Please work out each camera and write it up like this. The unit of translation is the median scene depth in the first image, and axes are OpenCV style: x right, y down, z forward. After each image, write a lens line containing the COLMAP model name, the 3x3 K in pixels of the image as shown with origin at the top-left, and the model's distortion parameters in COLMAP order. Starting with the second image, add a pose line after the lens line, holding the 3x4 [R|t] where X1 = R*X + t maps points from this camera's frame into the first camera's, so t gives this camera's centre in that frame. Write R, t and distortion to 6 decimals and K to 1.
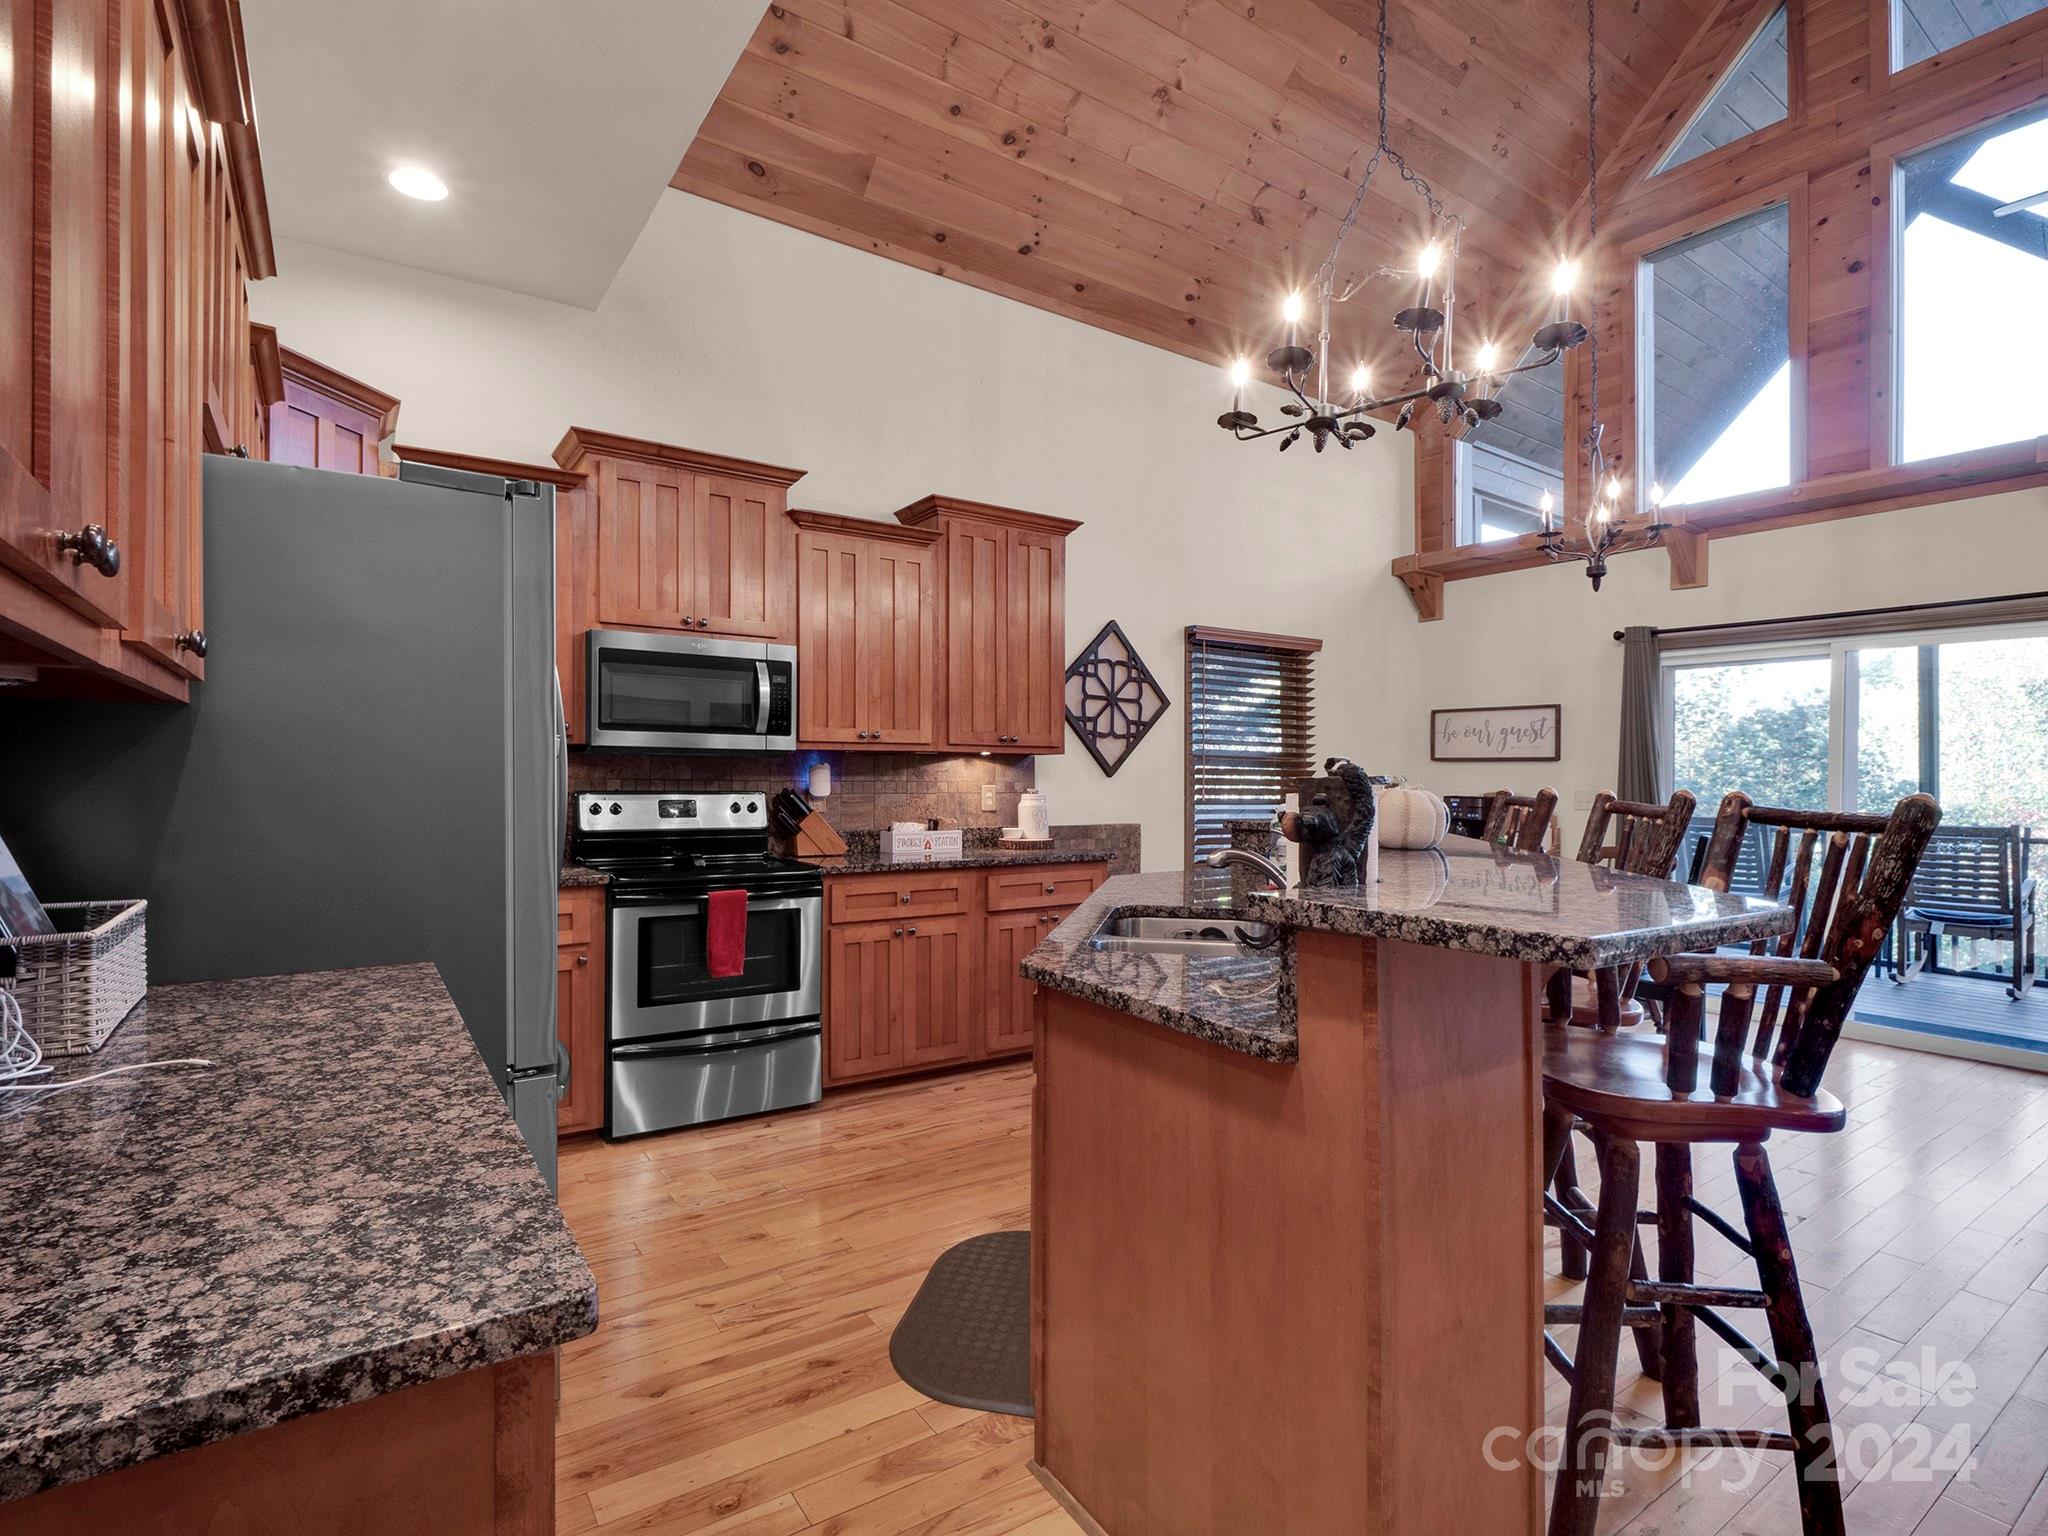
lens RADIAL K [[1013.4, 0, 980.3], [0, 1013.4, 794.3], [0, 0, 1]] dist [-0.004968, -0.009472]
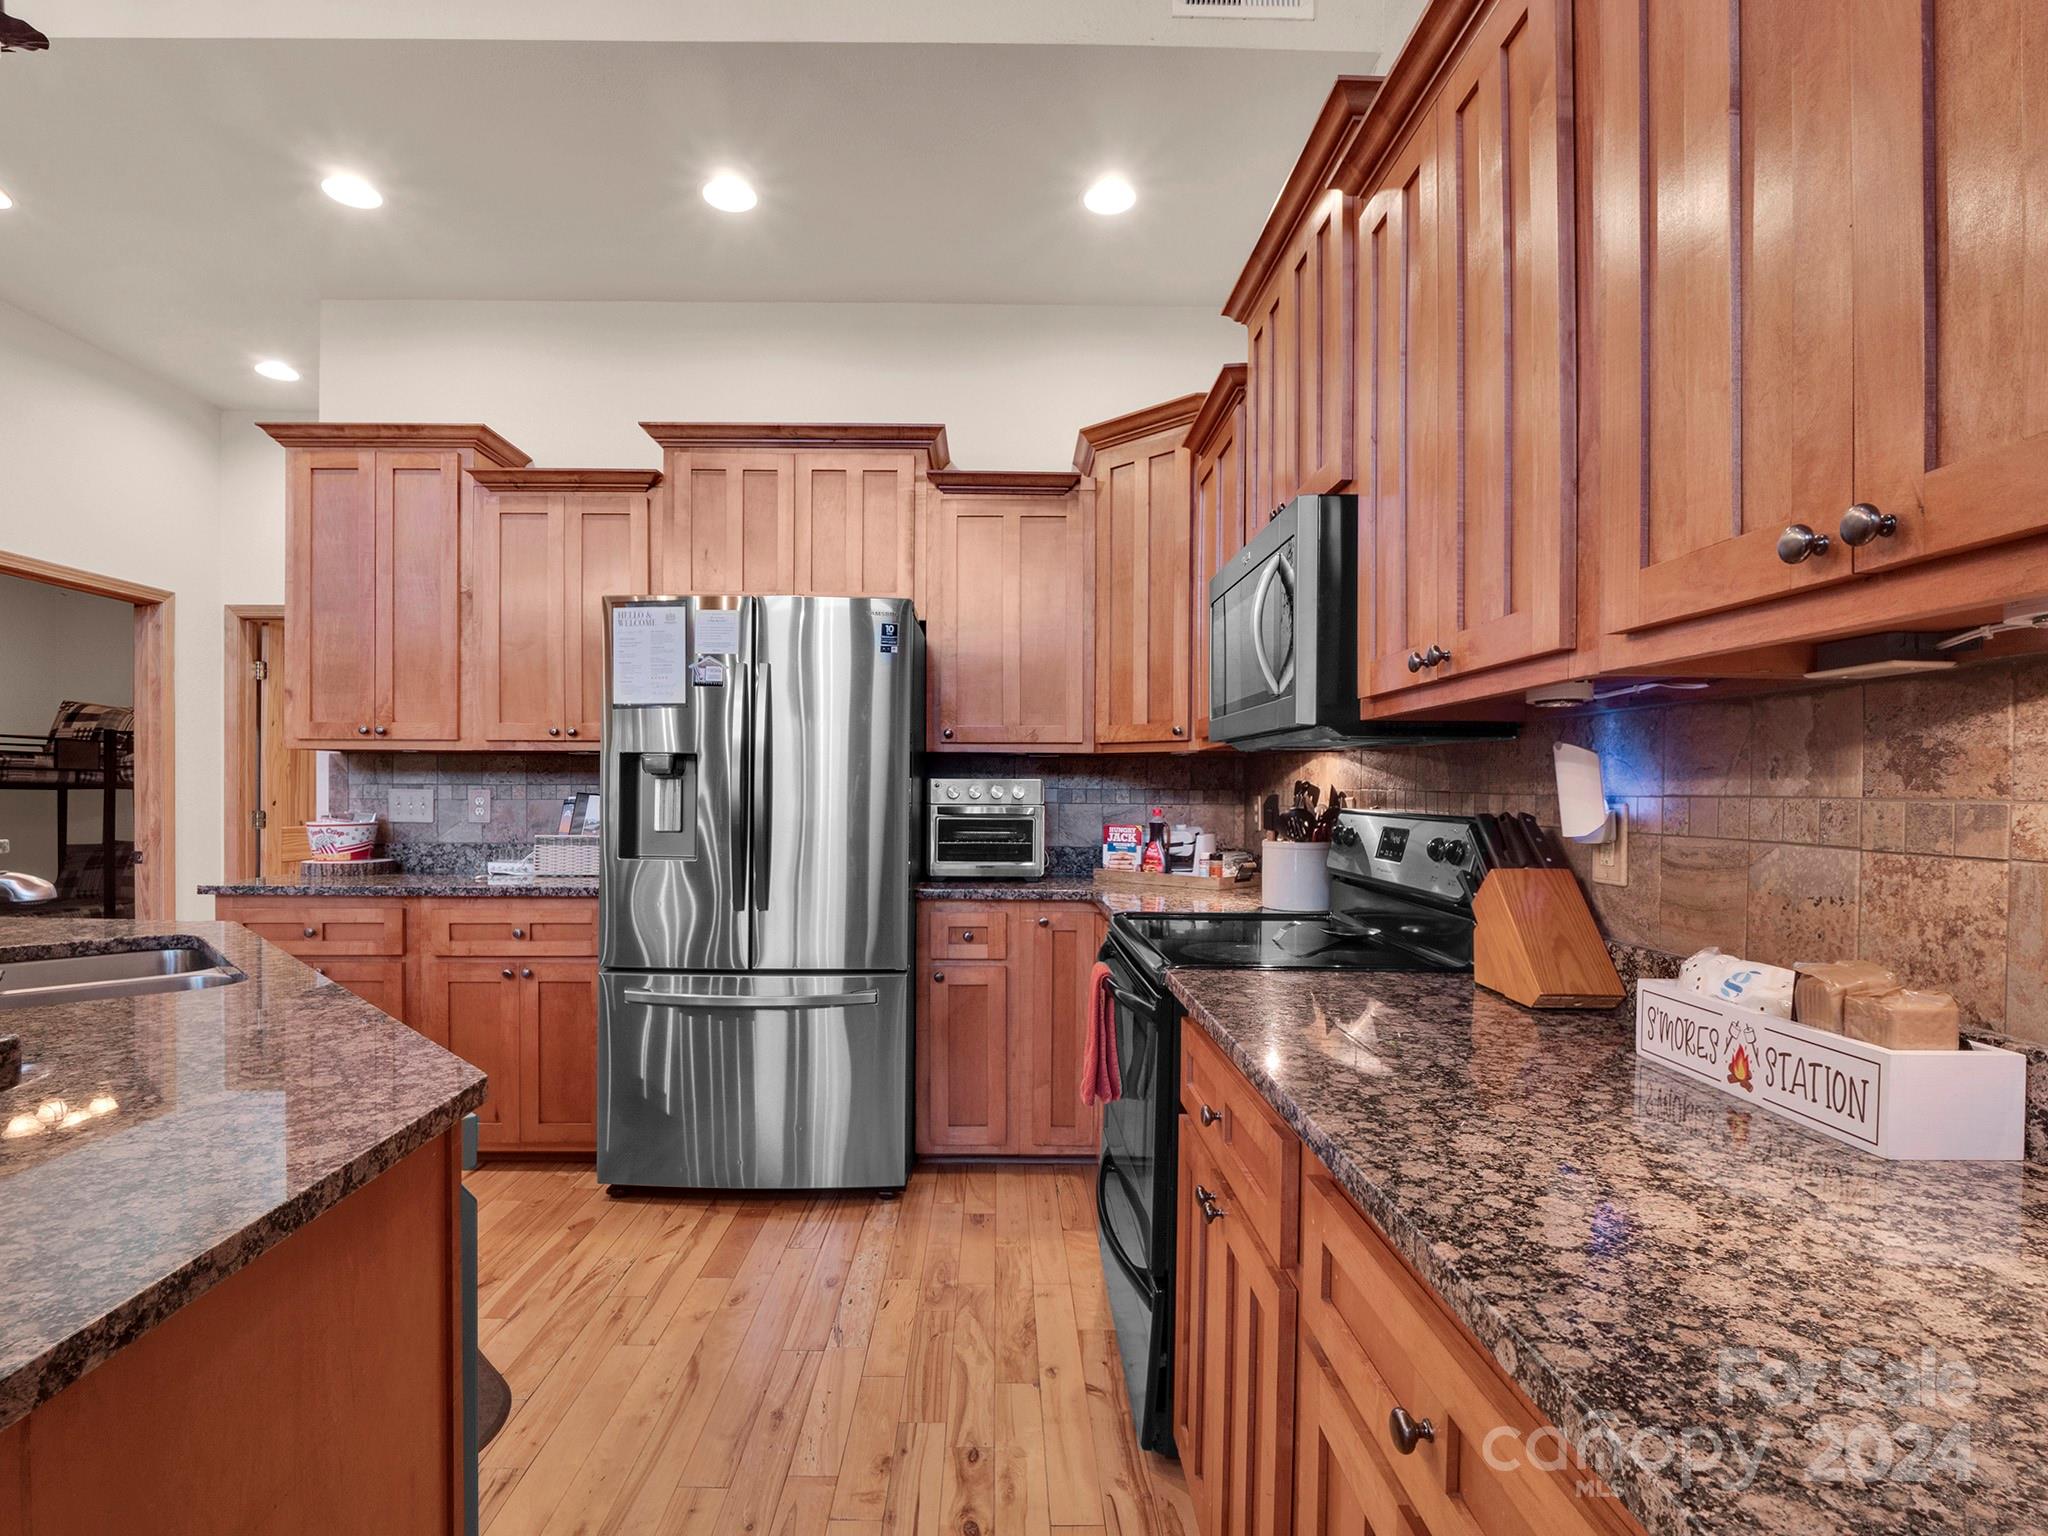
lens RADIAL K [[1013.4, 0, 980.3], [0, 1013.4, 794.3], [0, 0, 1]] dist [-0.004968, -0.009472]
pose [[-0.556959, -0.002548, -0.830536, 0.236511], [-0.022308, 0.999680, 0.011894, -0.012179], [0.830240, 0.025152, -0.556838, 0.986297]]
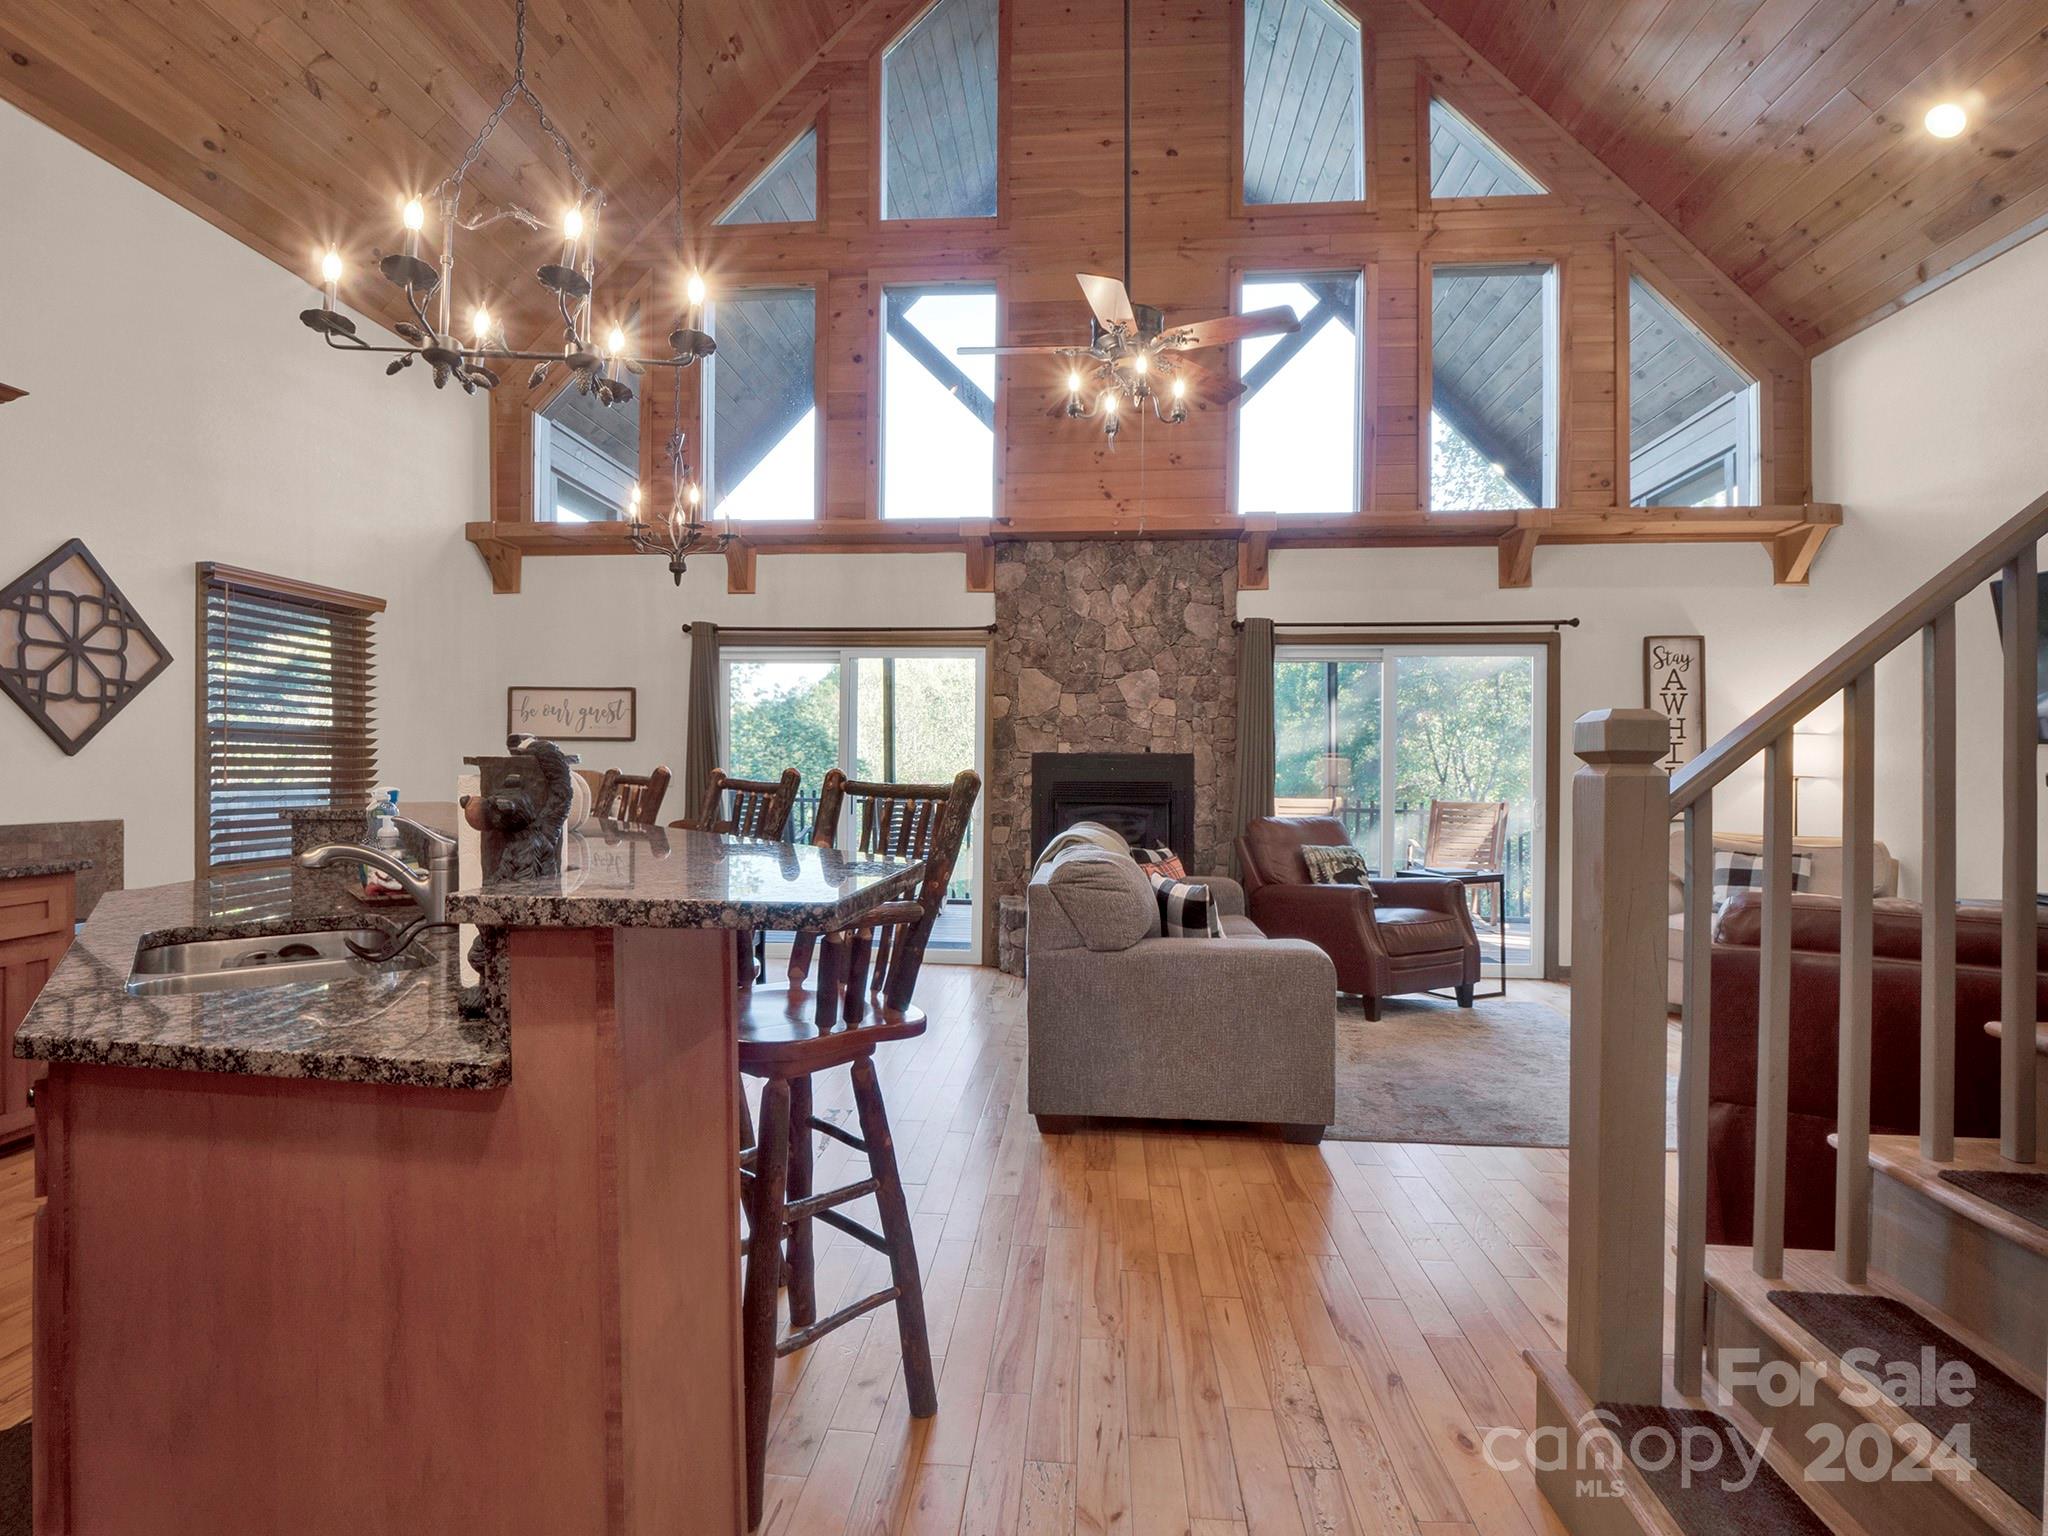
lens RADIAL K [[1024.9, 0, 1028.0], [0, 1024.9, 760.4], [0, 0, 1]] dist [-0.004148, -0.006721]
pose [[0.614519, -0.001929, 0.788900, -0.026838], [0.012258, 0.999900, -0.007104, -0.000384], [-0.788807, 0.014036, 0.614481, 0.025529]]
